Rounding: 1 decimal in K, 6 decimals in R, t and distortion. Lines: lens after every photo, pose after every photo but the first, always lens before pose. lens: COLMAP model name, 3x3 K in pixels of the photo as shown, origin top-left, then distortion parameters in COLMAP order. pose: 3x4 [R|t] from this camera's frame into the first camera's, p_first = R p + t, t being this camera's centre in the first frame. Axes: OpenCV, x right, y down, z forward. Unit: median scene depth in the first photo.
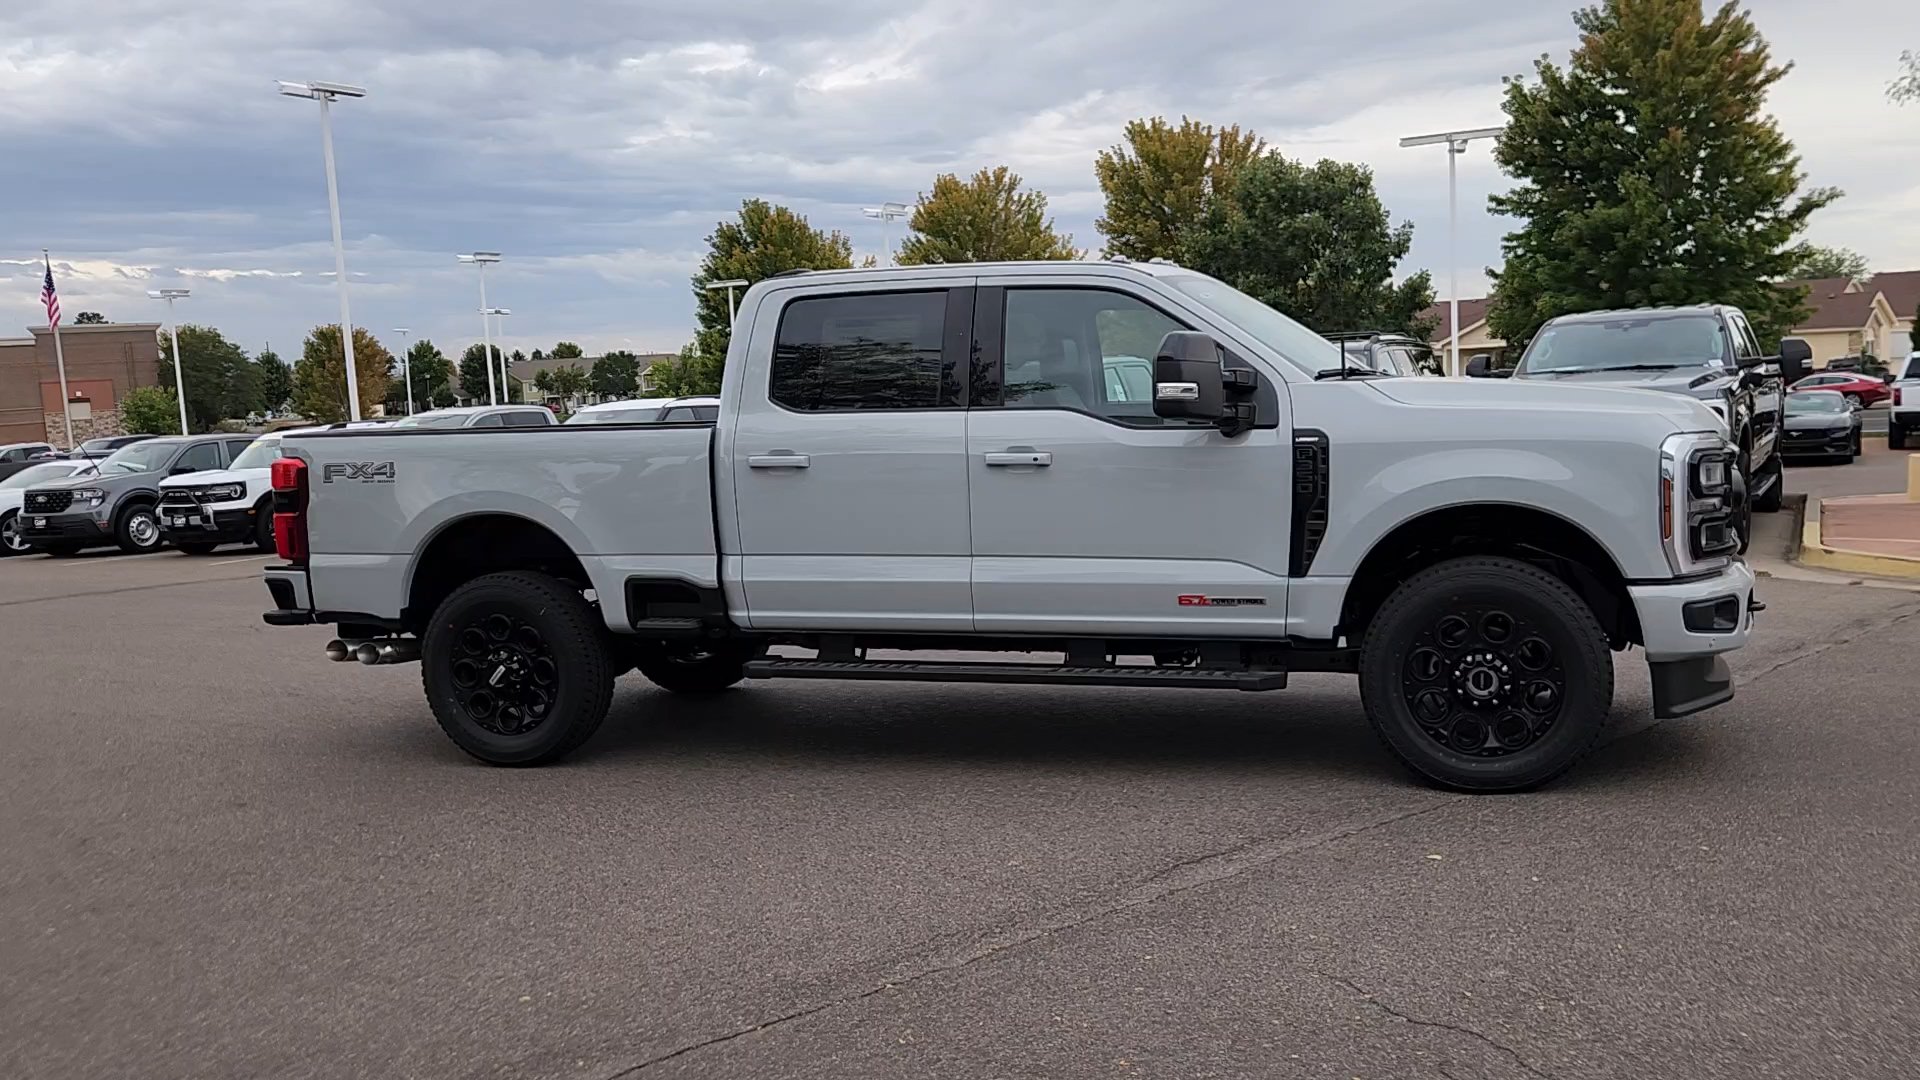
lens RADIAL K [[1616.5, 0, 947.9], [0, 1616.5, 572.1], [0, 0, 1]] dist [0.038058, -0.037926]
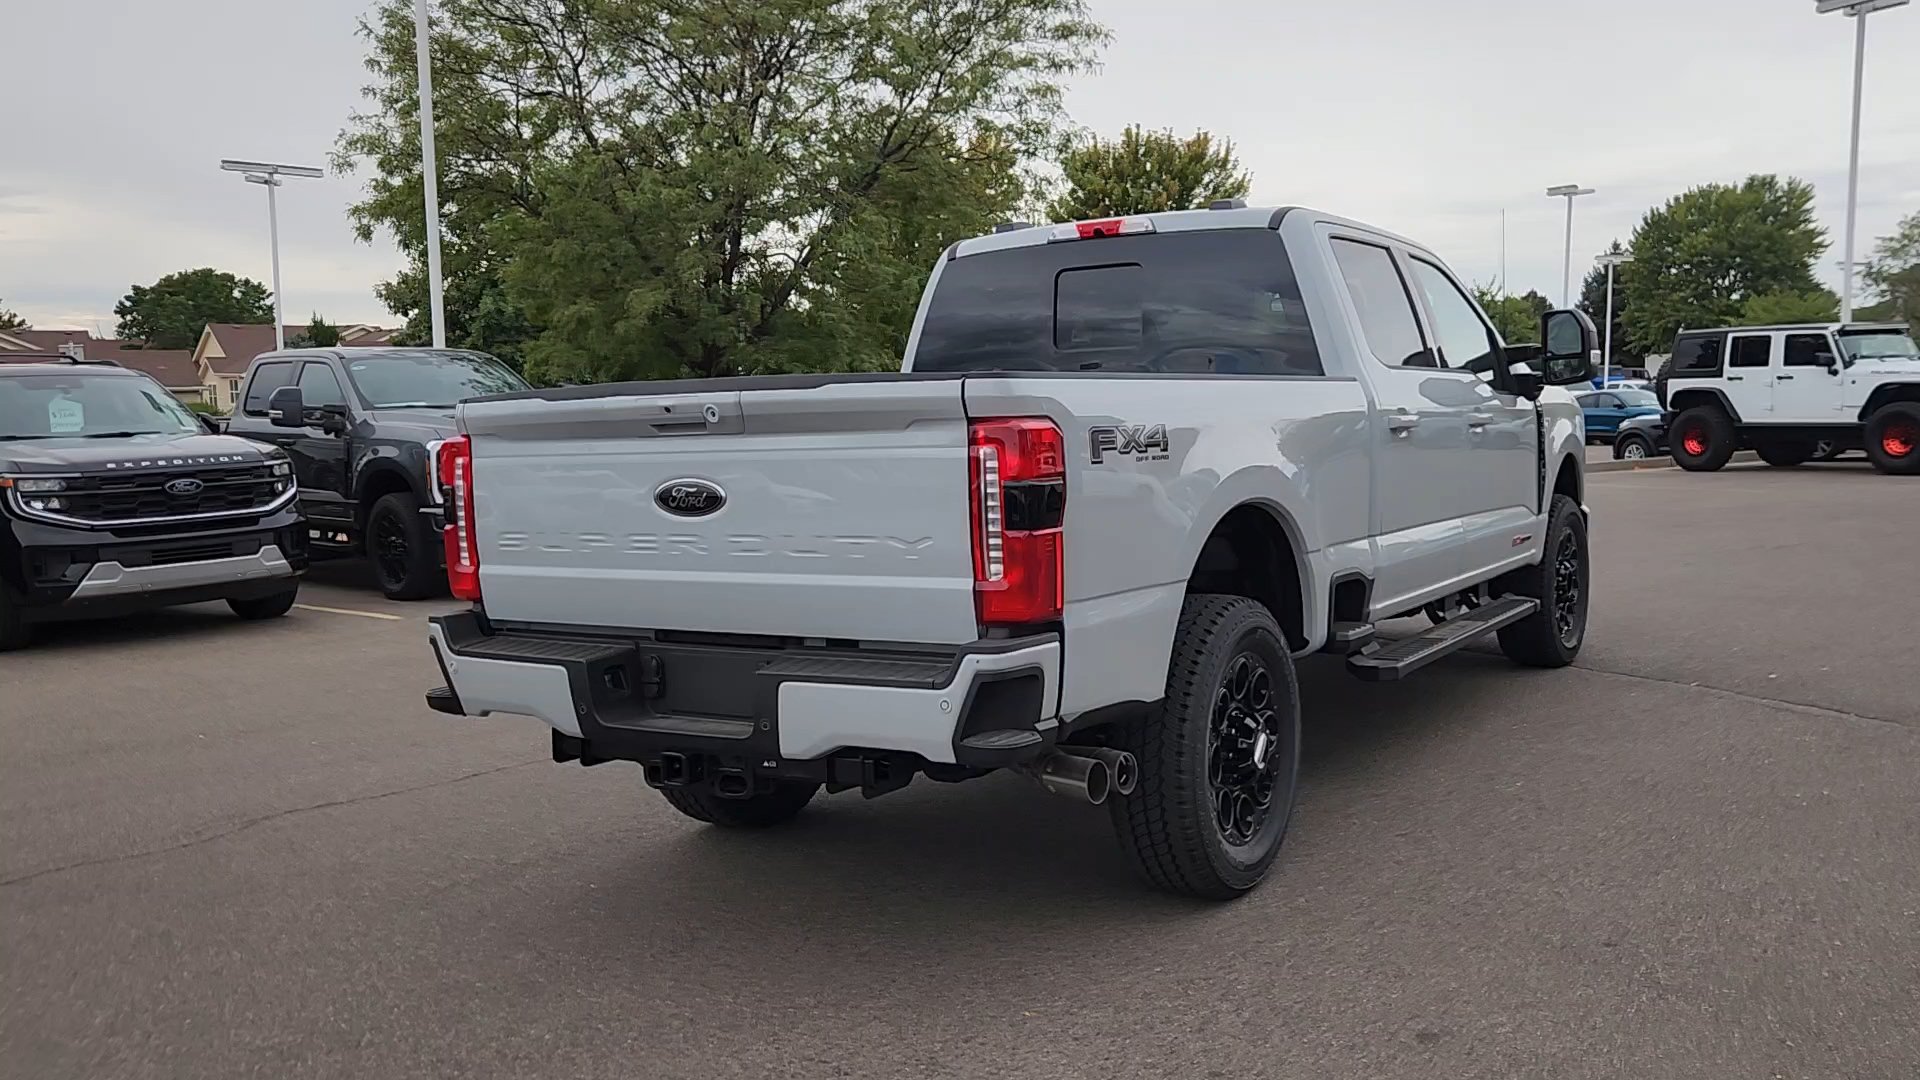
lens RADIAL K [[1616.5, 0, 947.9], [0, 1616.5, 572.1], [0, 0, 1]] dist [0.038058, -0.037926]
pose [[0.248026, -0.066457, 0.966471, -0.921305], [0.125111, 0.991487, 0.036070, -0.045952], [-0.960641, 0.111970, 0.254229, 0.935046]]
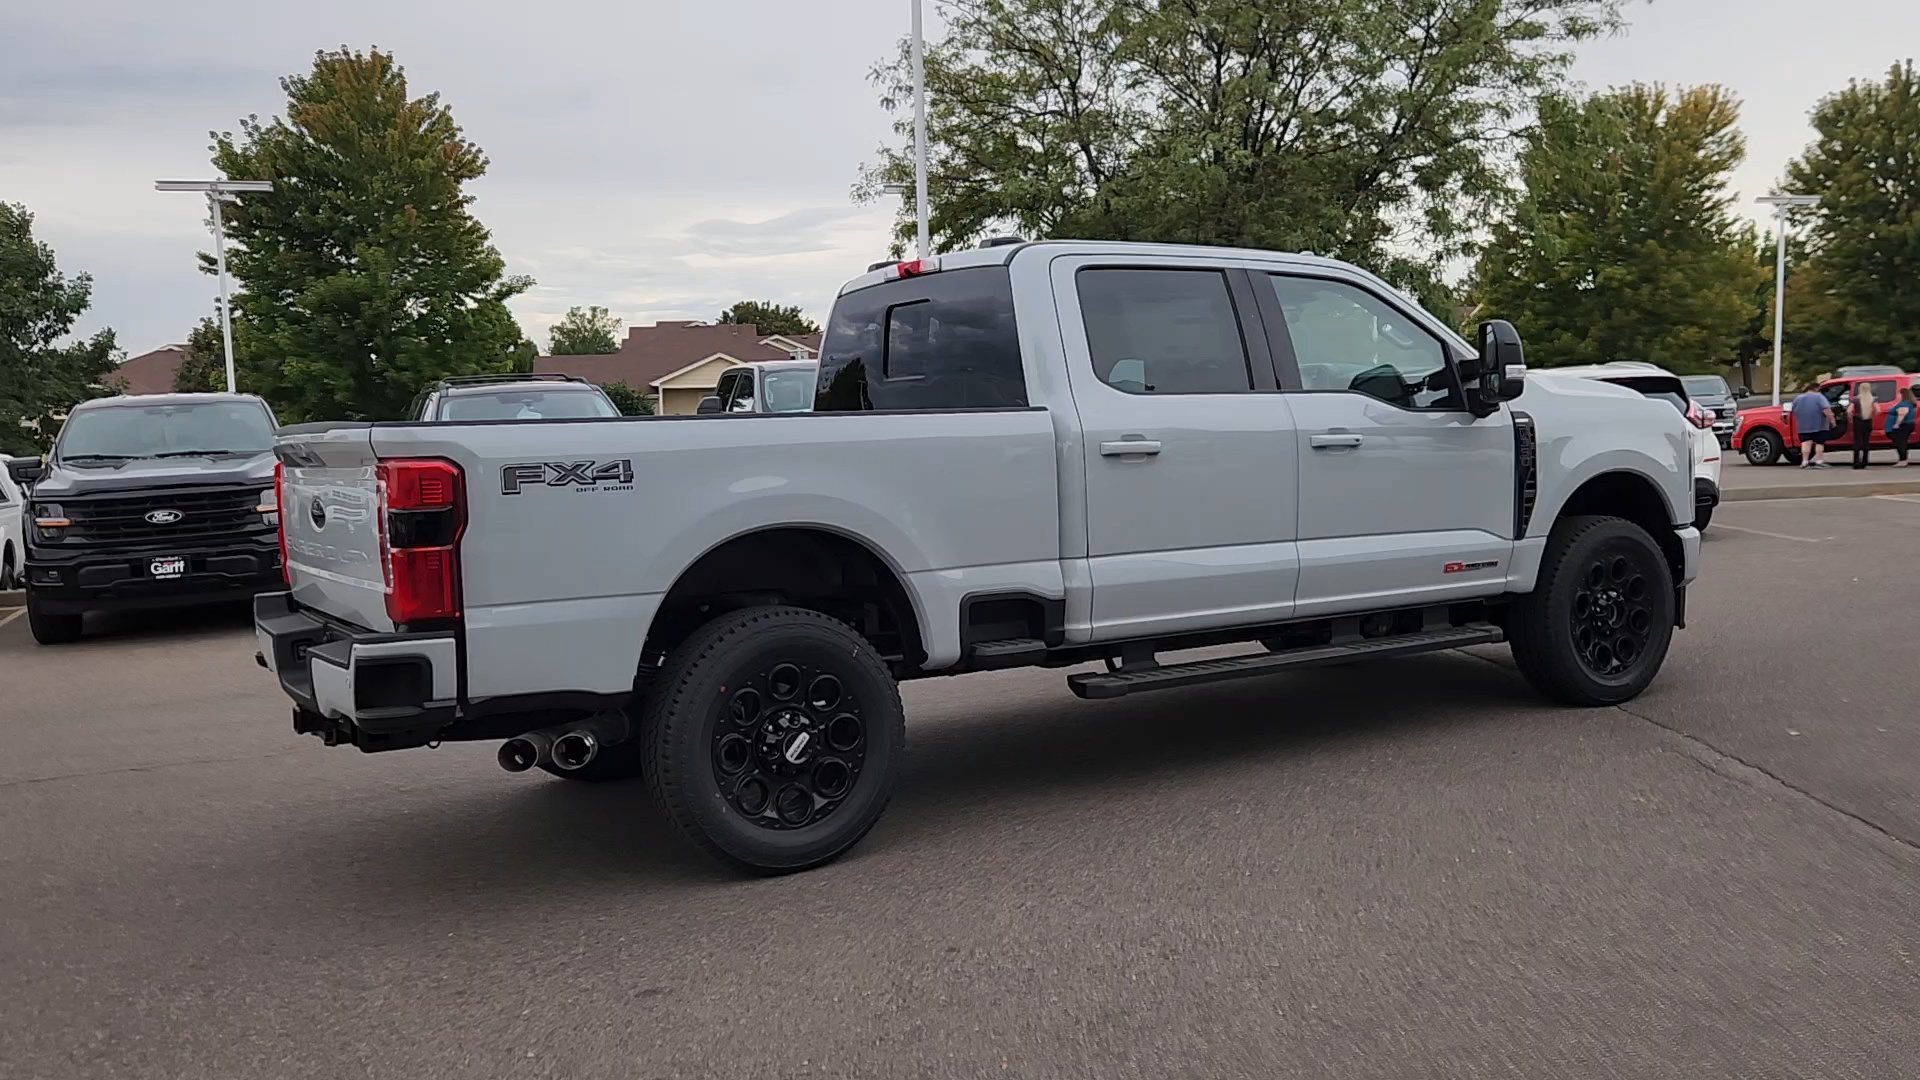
lens RADIAL K [[1616.5, 0, 947.9], [0, 1616.5, 572.1], [0, 0, 1]] dist [0.038058, -0.037926]
pose [[0.646967, -0.056627, 0.760412, -0.774826], [0.094001, 0.995555, -0.005839, -0.004373], [-0.756702, 0.075257, 0.649414, 0.463040]]
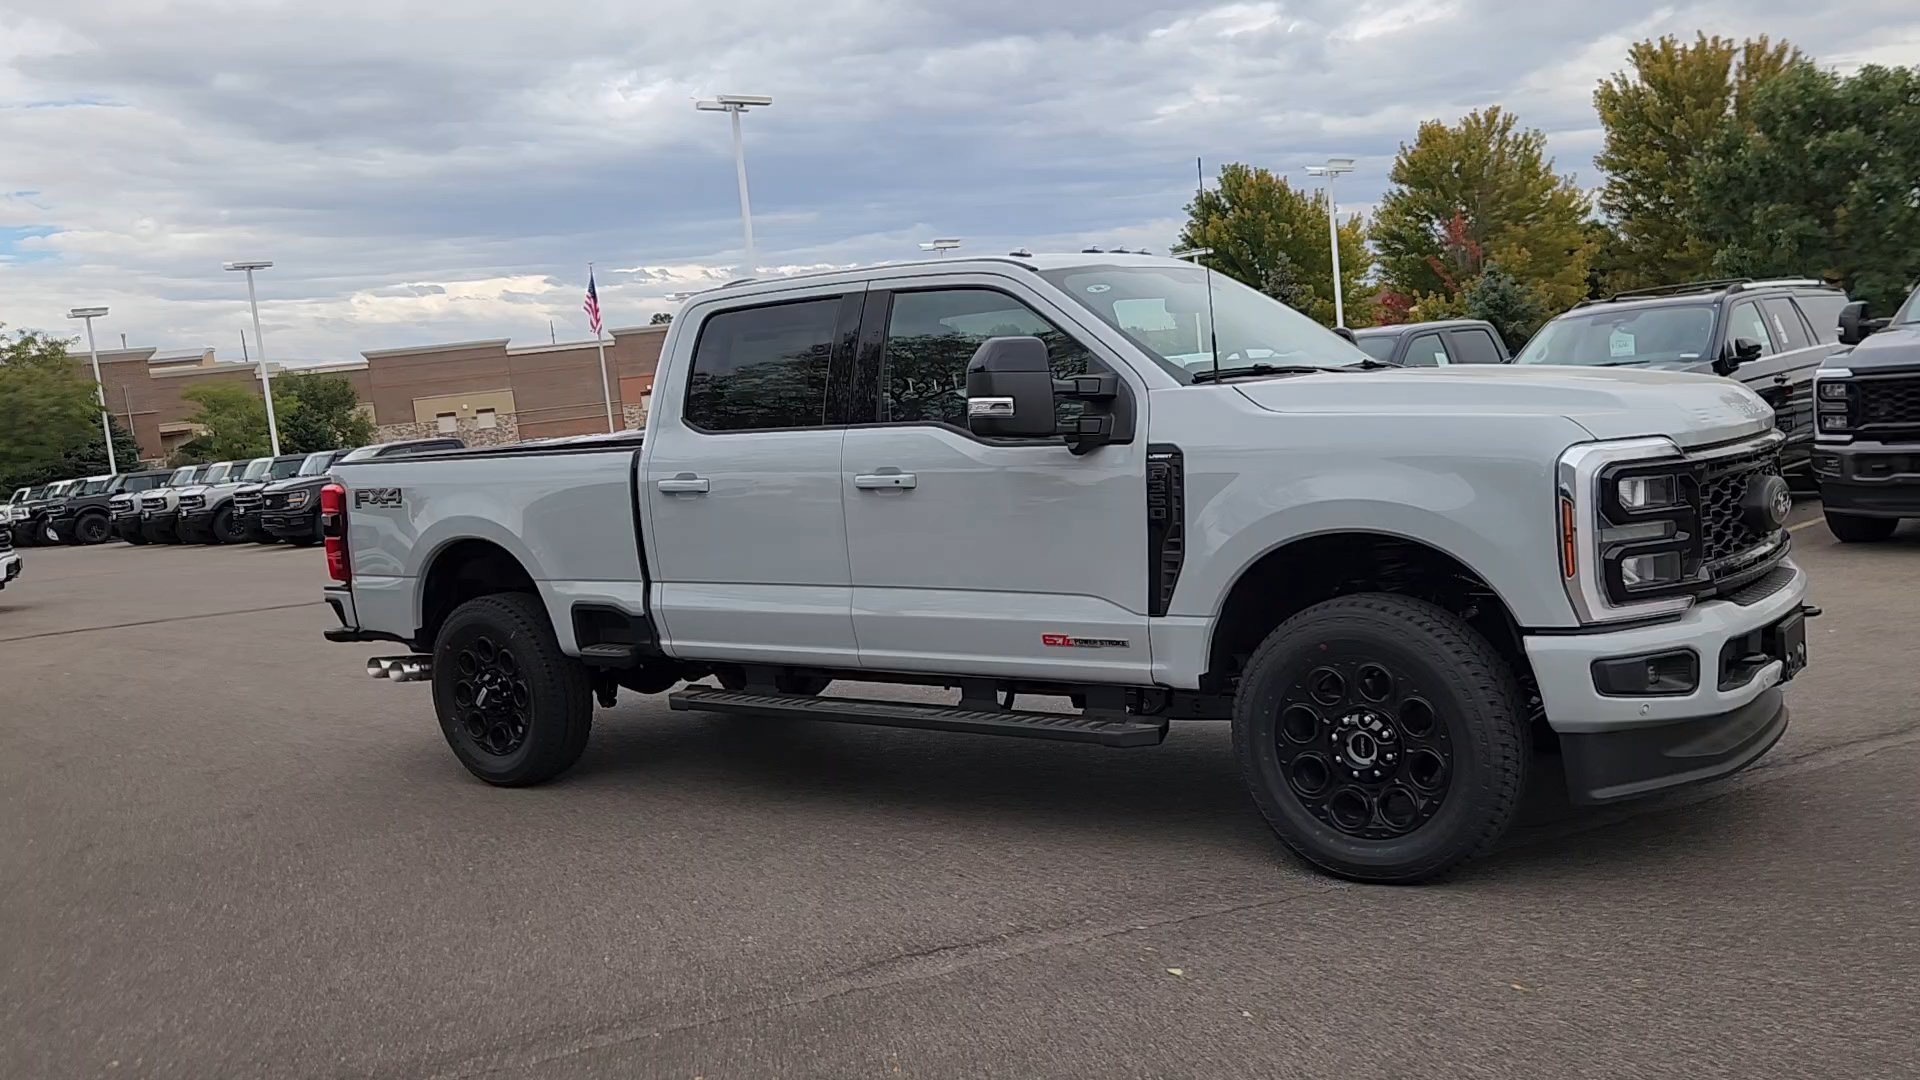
lens RADIAL K [[1616.5, 0, 947.9], [0, 1616.5, 572.1], [0, 0, 1]] dist [0.038058, -0.037926]
pose [[0.948831, -0.001246, -0.315781, 0.316496], [0.007432, 0.999803, 0.018385, -0.030807], [0.315696, -0.019791, 0.948654, 0.128531]]
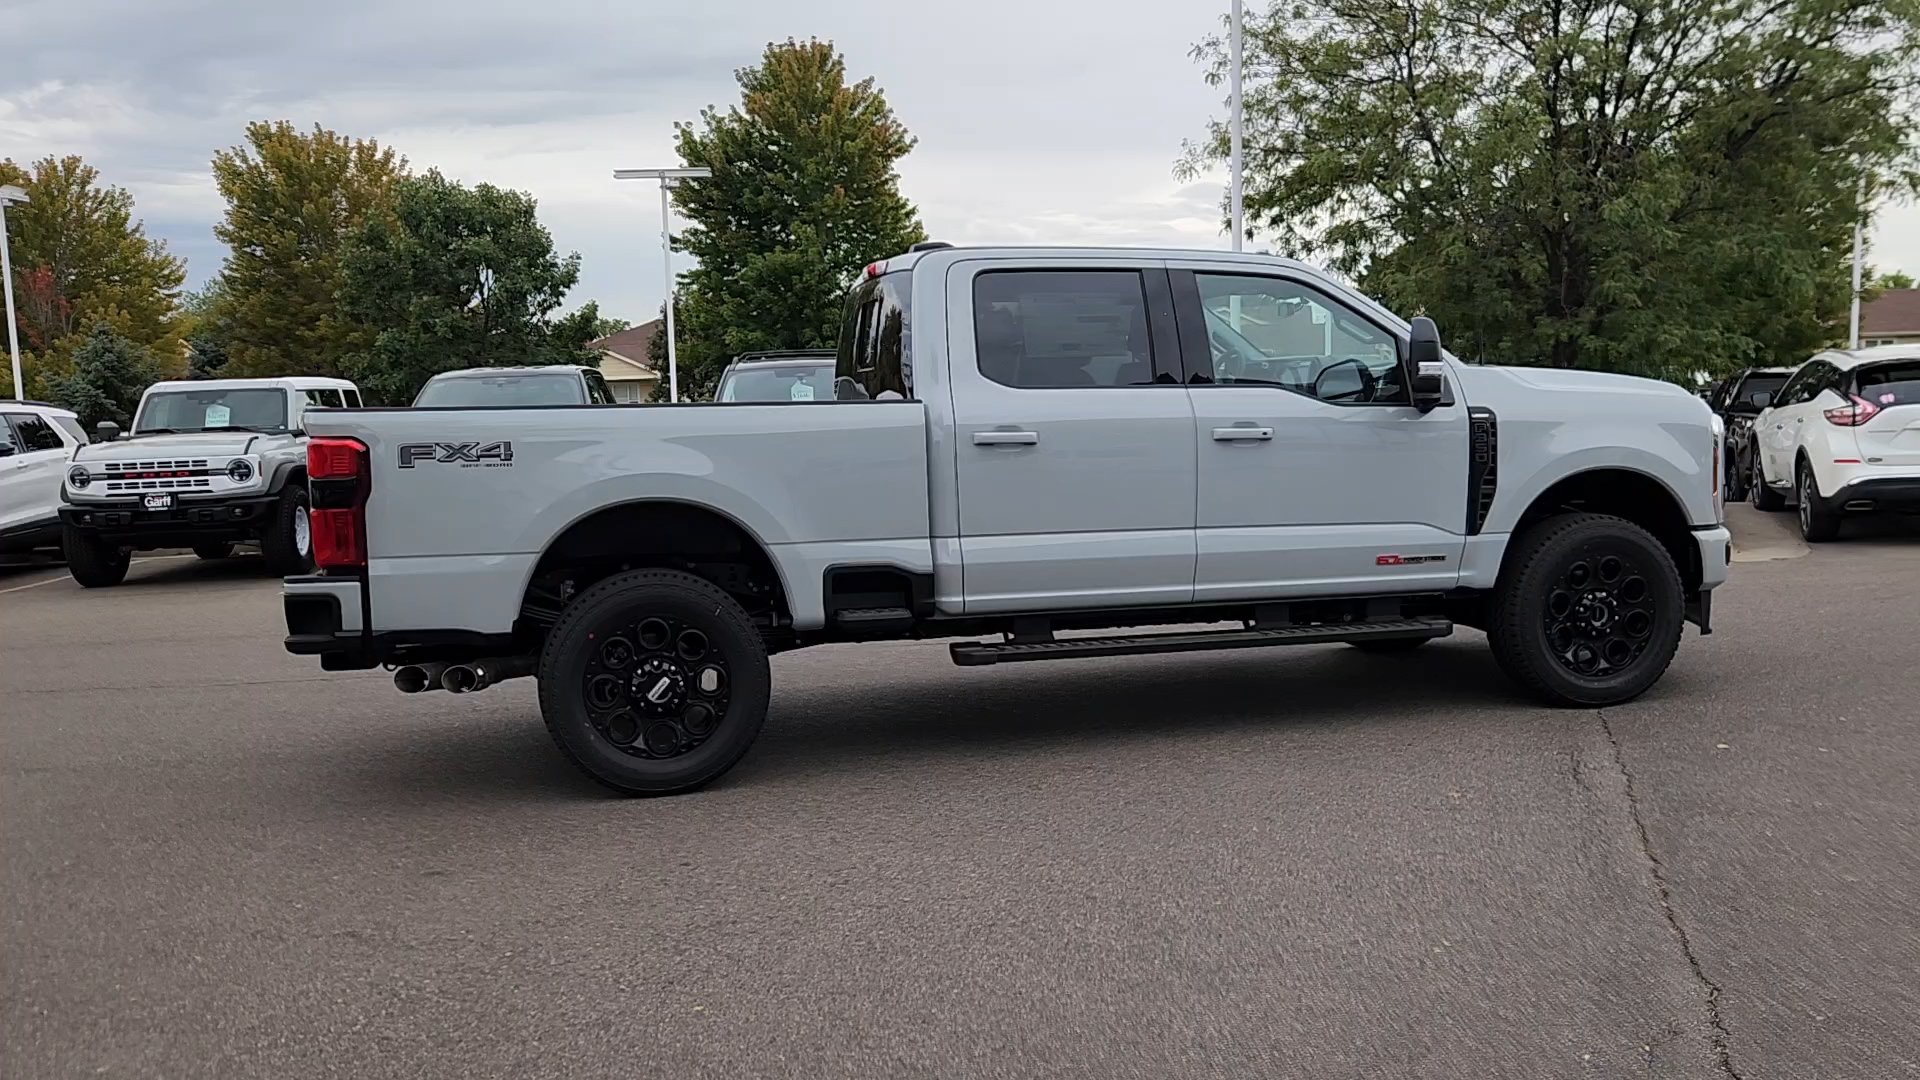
lens RADIAL K [[1616.5, 0, 947.9], [0, 1616.5, 572.1], [0, 0, 1]] dist [0.038058, -0.037926]
pose [[0.838522, -0.039751, 0.543417, -0.605278], [0.051041, 0.998680, -0.005705, 0.014202], [-0.542473, 0.032521, 0.839444, 0.193194]]
